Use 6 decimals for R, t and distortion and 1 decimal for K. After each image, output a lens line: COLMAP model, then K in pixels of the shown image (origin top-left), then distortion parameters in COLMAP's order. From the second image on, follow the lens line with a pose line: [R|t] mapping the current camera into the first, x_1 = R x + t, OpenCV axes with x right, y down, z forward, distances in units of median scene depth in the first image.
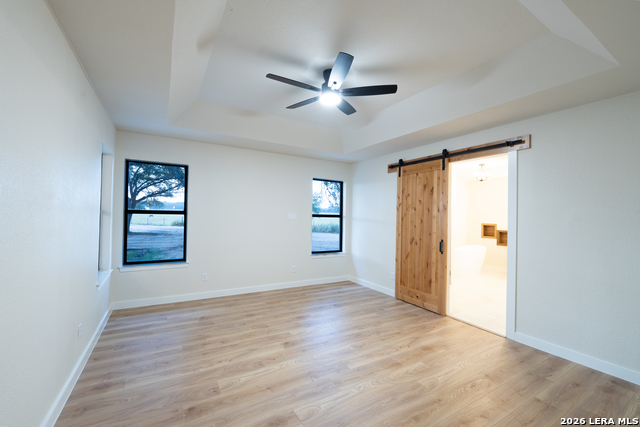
lens RADIAL K [[264.7, 0, 321.5], [0, 264.7, 213.9], [0, 0, 1]] dist [-0.007329, -0.000147]
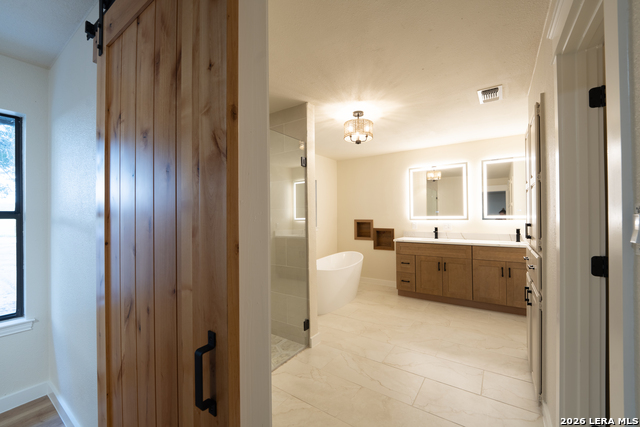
lens RADIAL K [[264.7, 0, 321.5], [0, 264.7, 213.9], [0, 0, 1]] dist [-0.007329, -0.000147]
pose [[0.900176, -0.028544, 0.434591, 0.242653], [0.025829, 0.999592, 0.012154, 0.011429], [-0.434760, 0.000285, 0.900546, 0.442495]]
